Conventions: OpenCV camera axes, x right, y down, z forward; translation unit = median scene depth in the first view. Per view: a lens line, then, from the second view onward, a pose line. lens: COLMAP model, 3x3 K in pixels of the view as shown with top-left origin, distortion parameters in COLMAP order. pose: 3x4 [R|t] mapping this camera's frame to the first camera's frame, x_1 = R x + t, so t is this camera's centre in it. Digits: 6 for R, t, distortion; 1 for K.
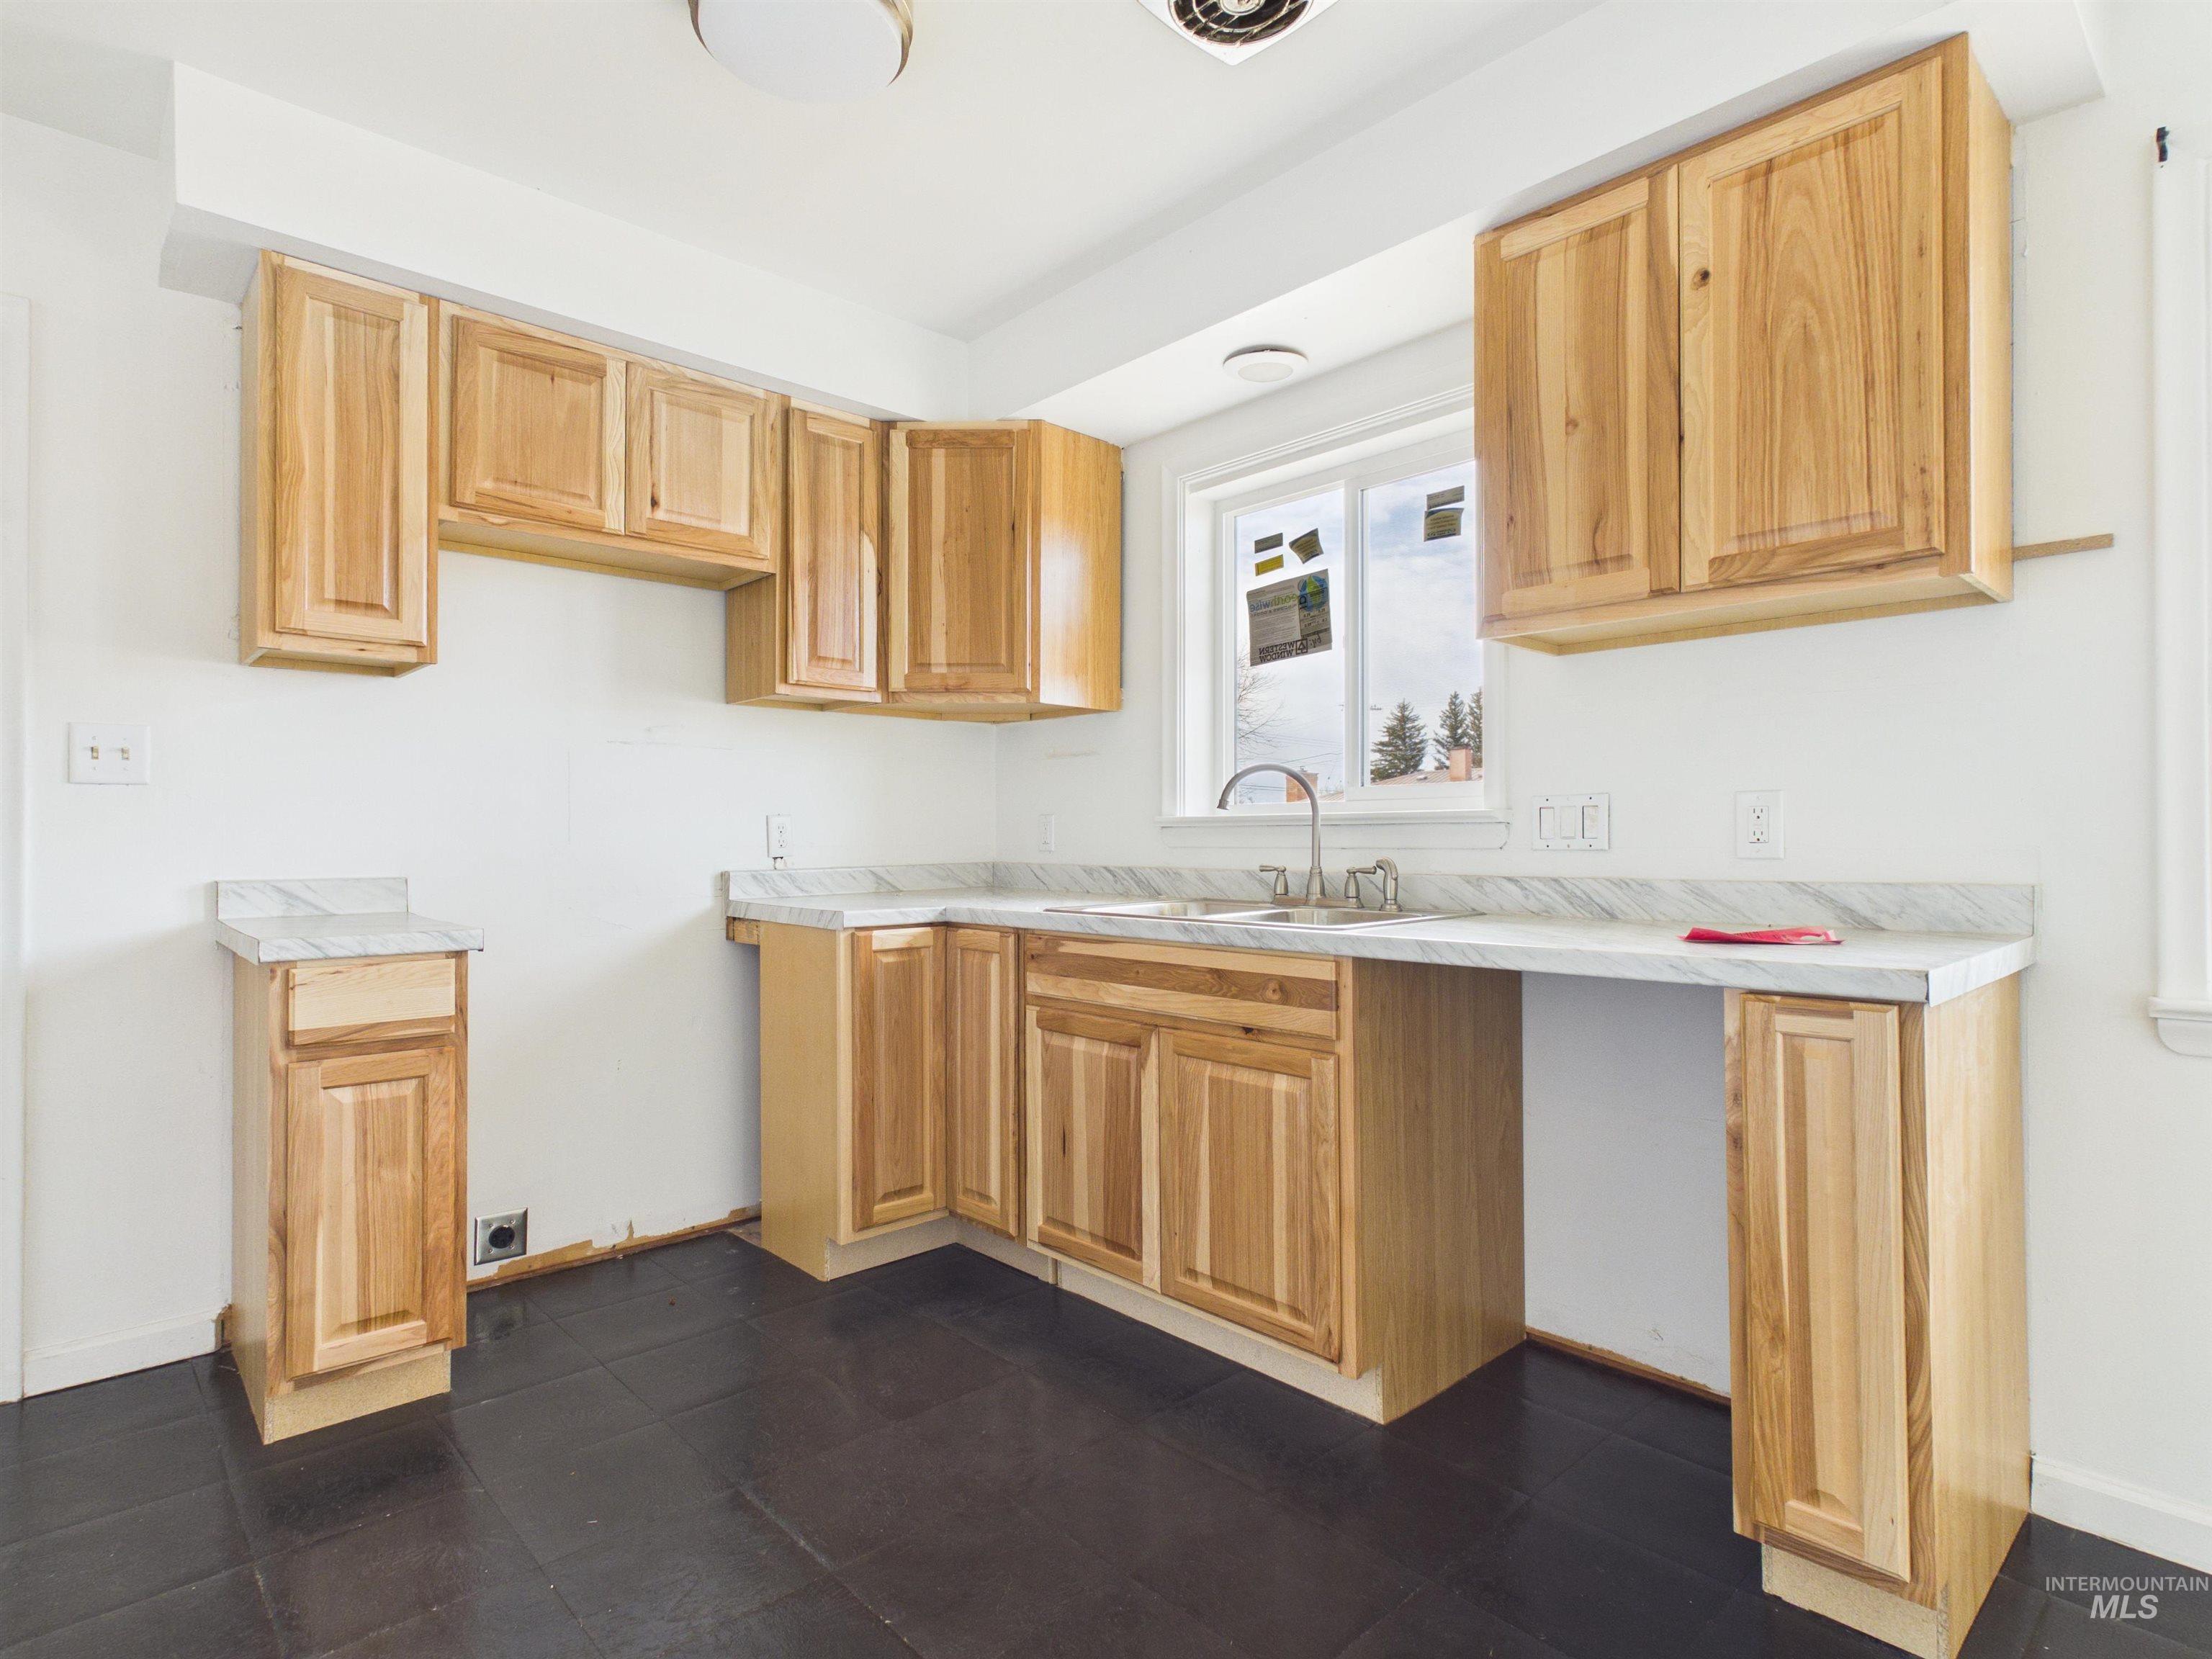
lens RADIAL K [[1160.0, 0, 1103.1], [0, 1160.0, 827.7], [0, 0, 1]] dist [0.000662, -0.000660]
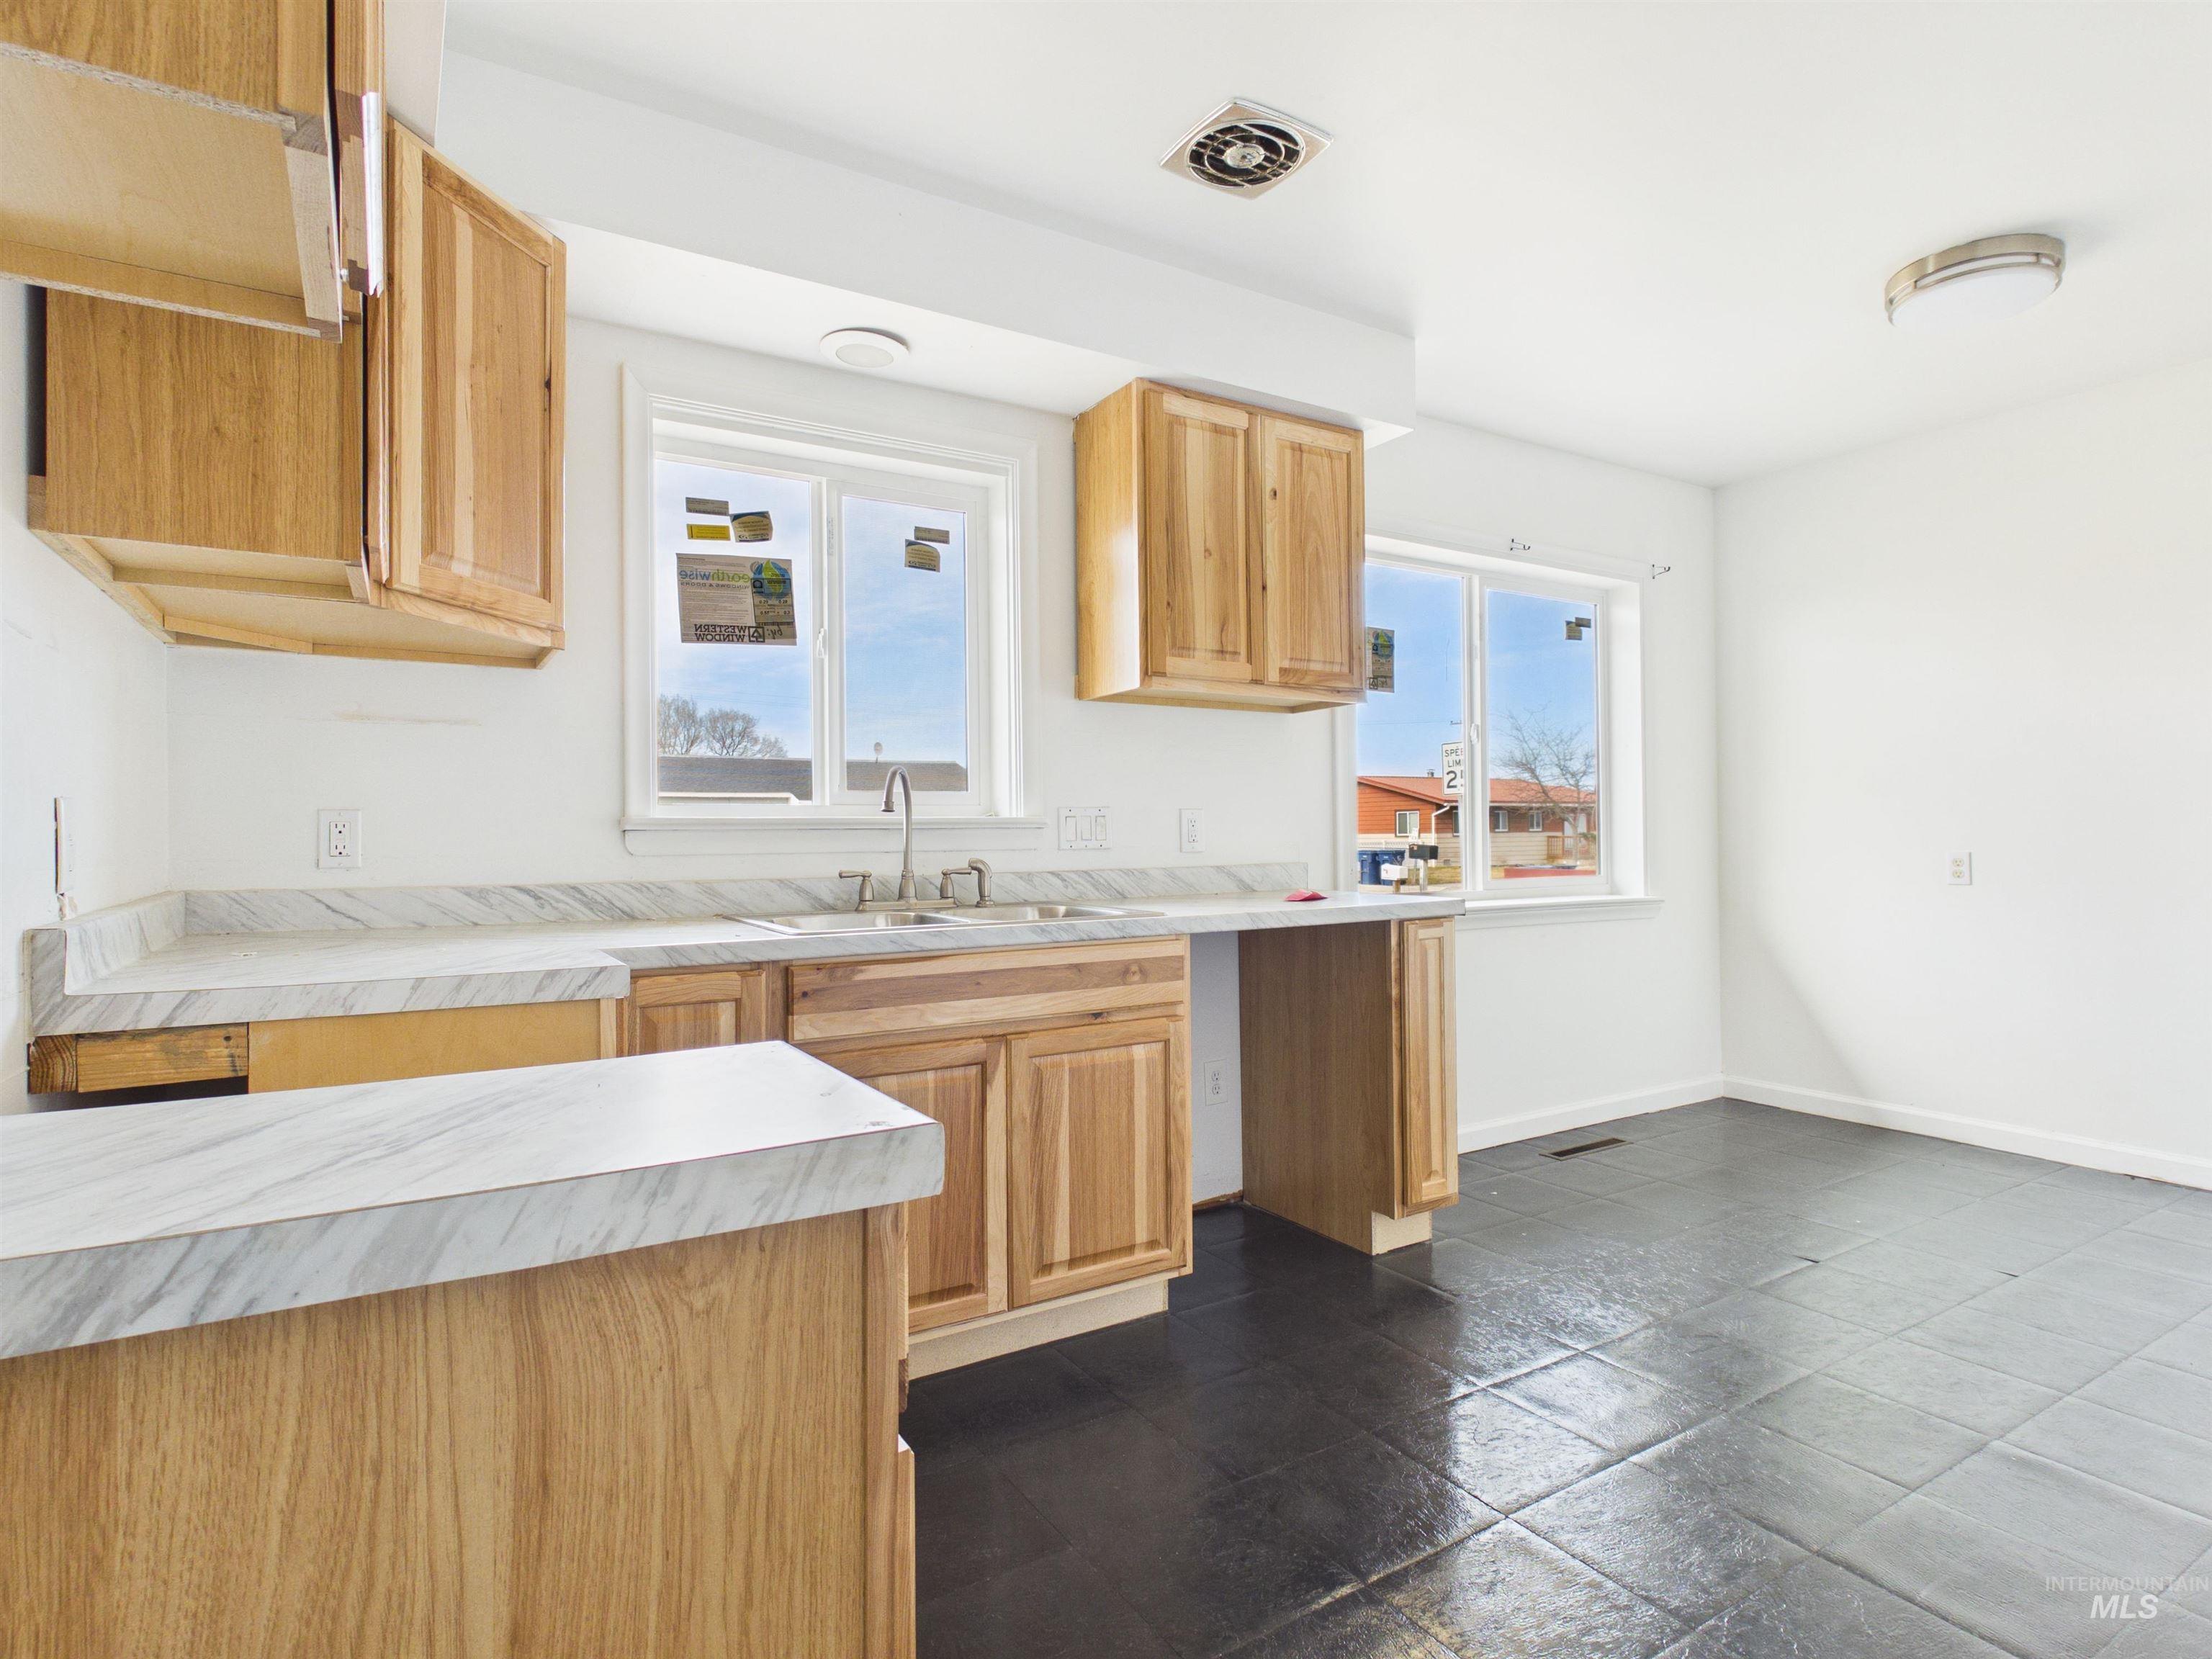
lens RADIAL K [[1160.0, 0, 1096.2], [0, 1160.0, 820.2], [0, 0, 1]] dist [0.000662, -0.000660]
pose [[0.197915, 0.013533, 0.980126, -0.817297], [-0.000478, 0.999906, -0.013710, 0.004356], [-0.980219, 0.002245, 0.197903, 0.672586]]
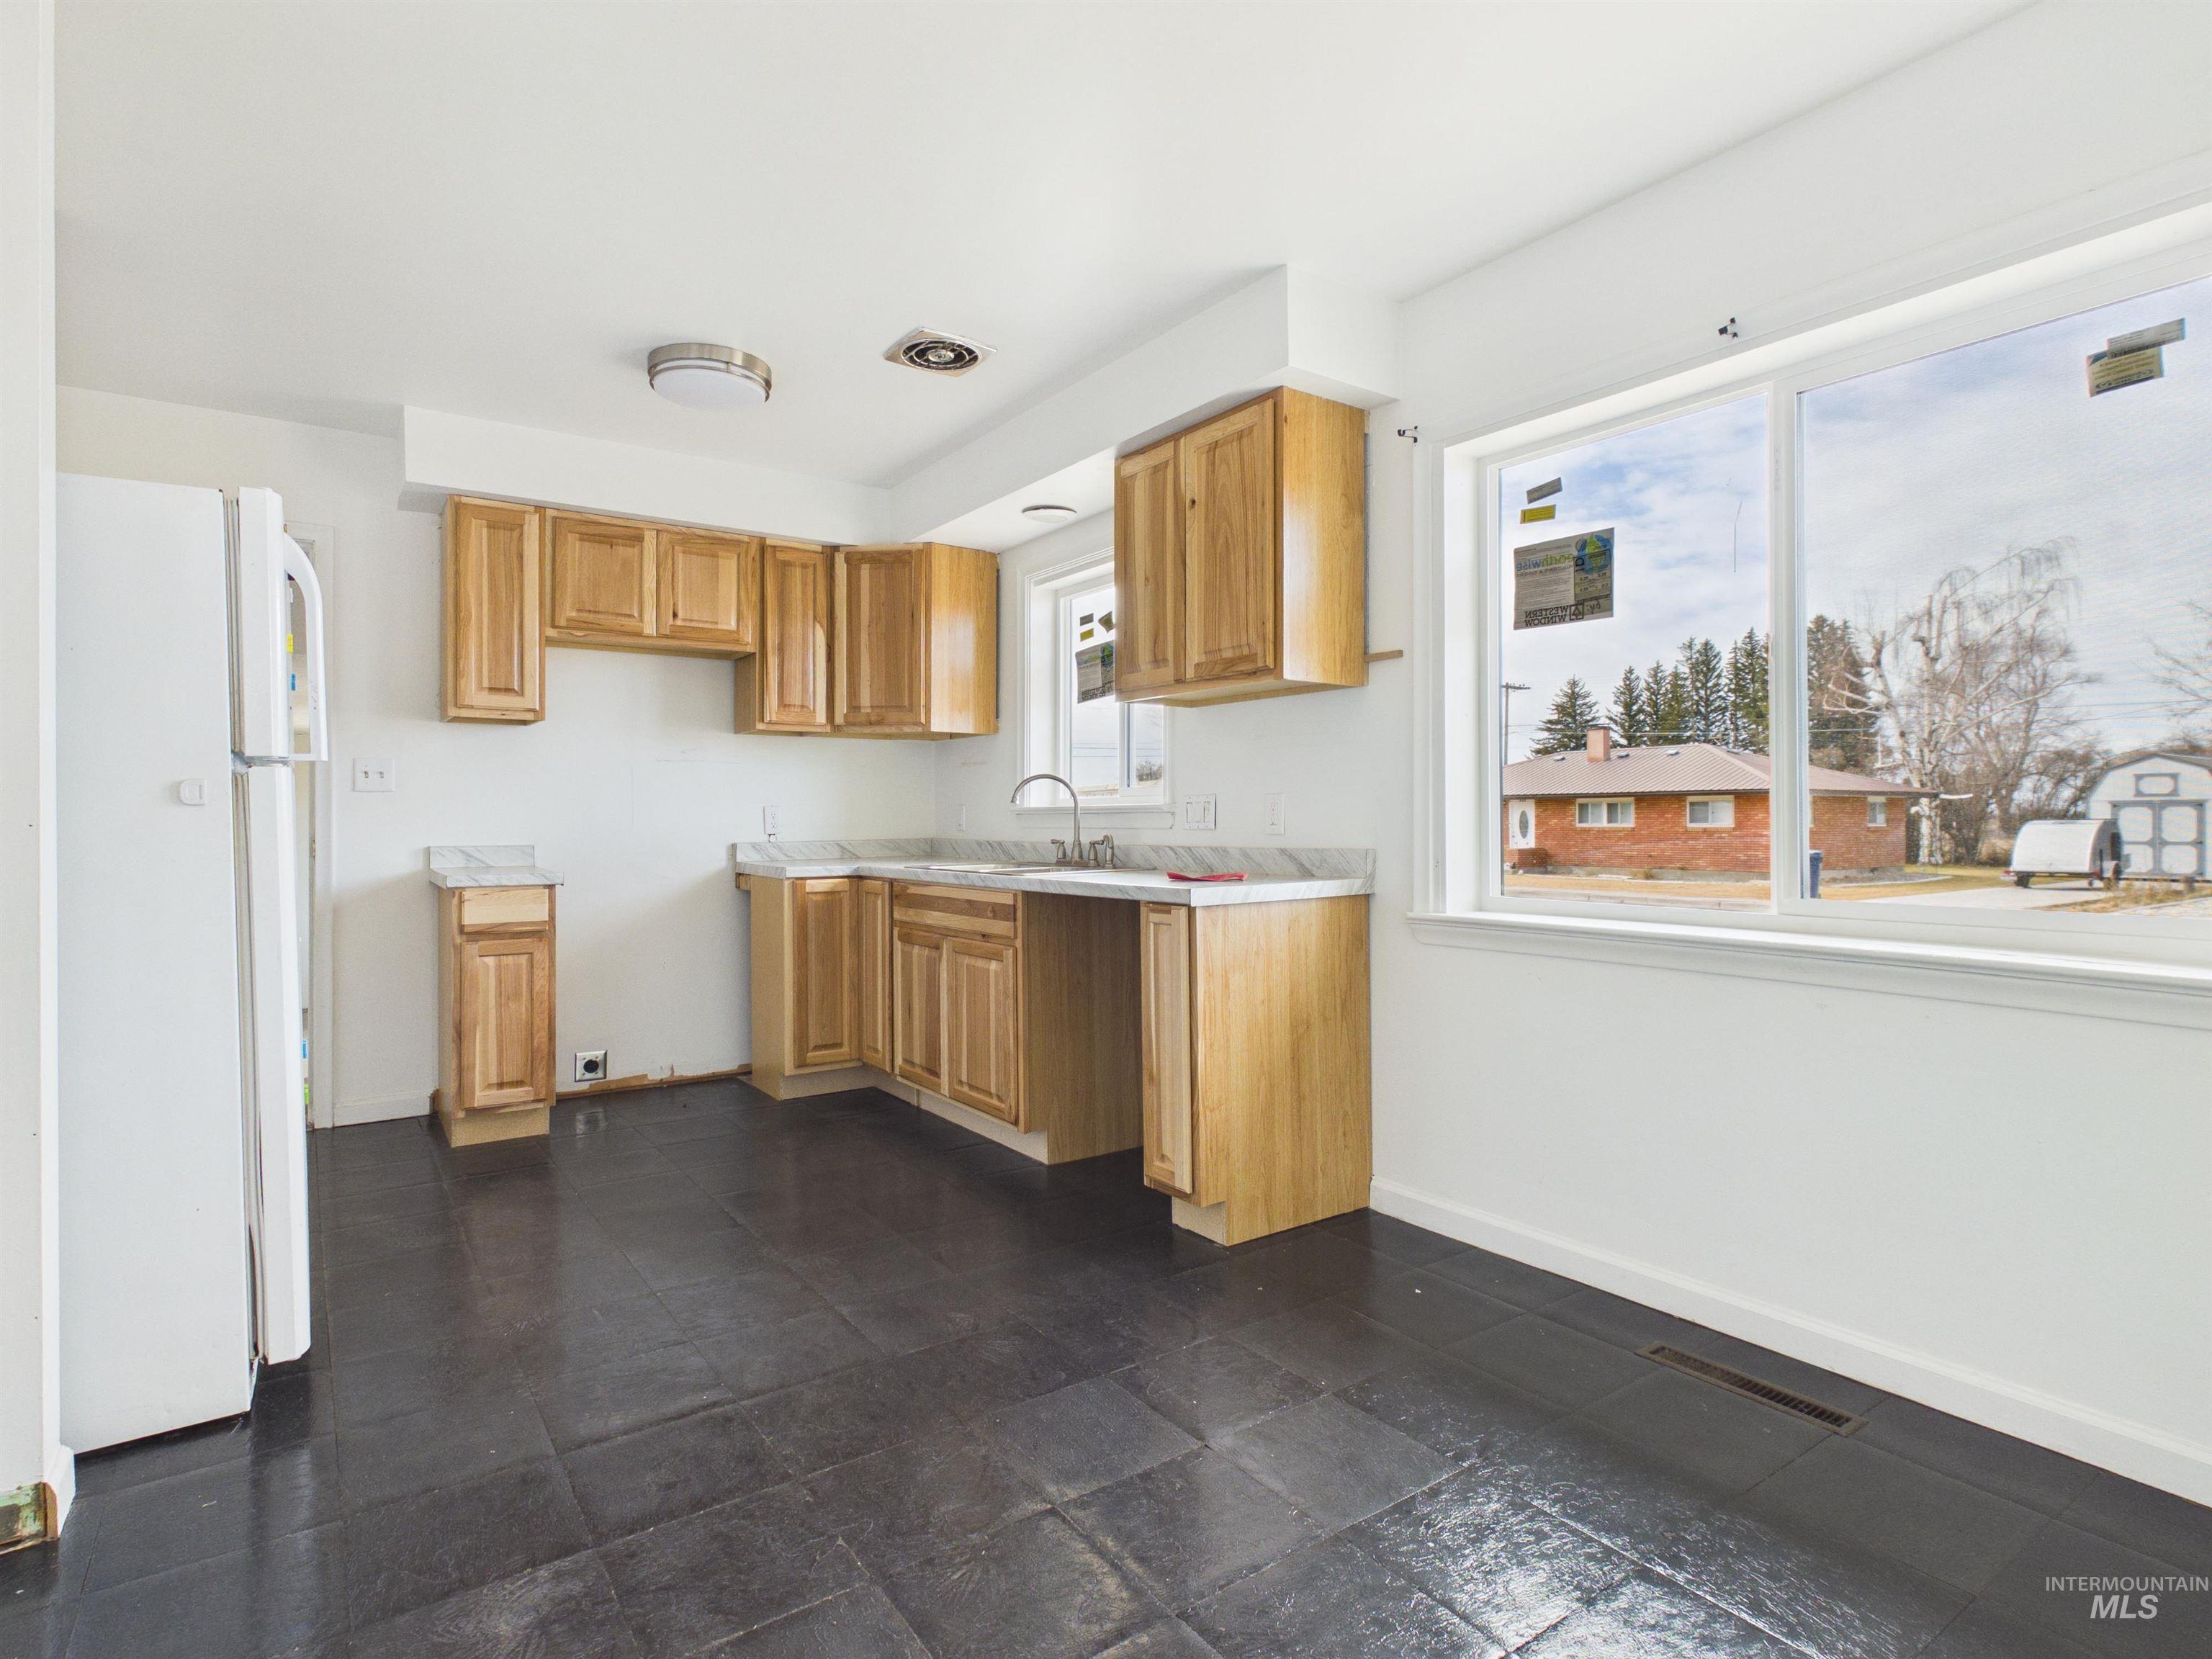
lens RADIAL K [[1160.0, 0, 1100.1], [0, 1160.0, 816.4], [0, 0, 1]] dist [0.000662, -0.000660]
pose [[0.990068, -0.000584, -0.140587, 0.454904], [0.001445, 0.999981, 0.006027, -0.007925], [0.140581, -0.006170, 0.990050, -0.554267]]
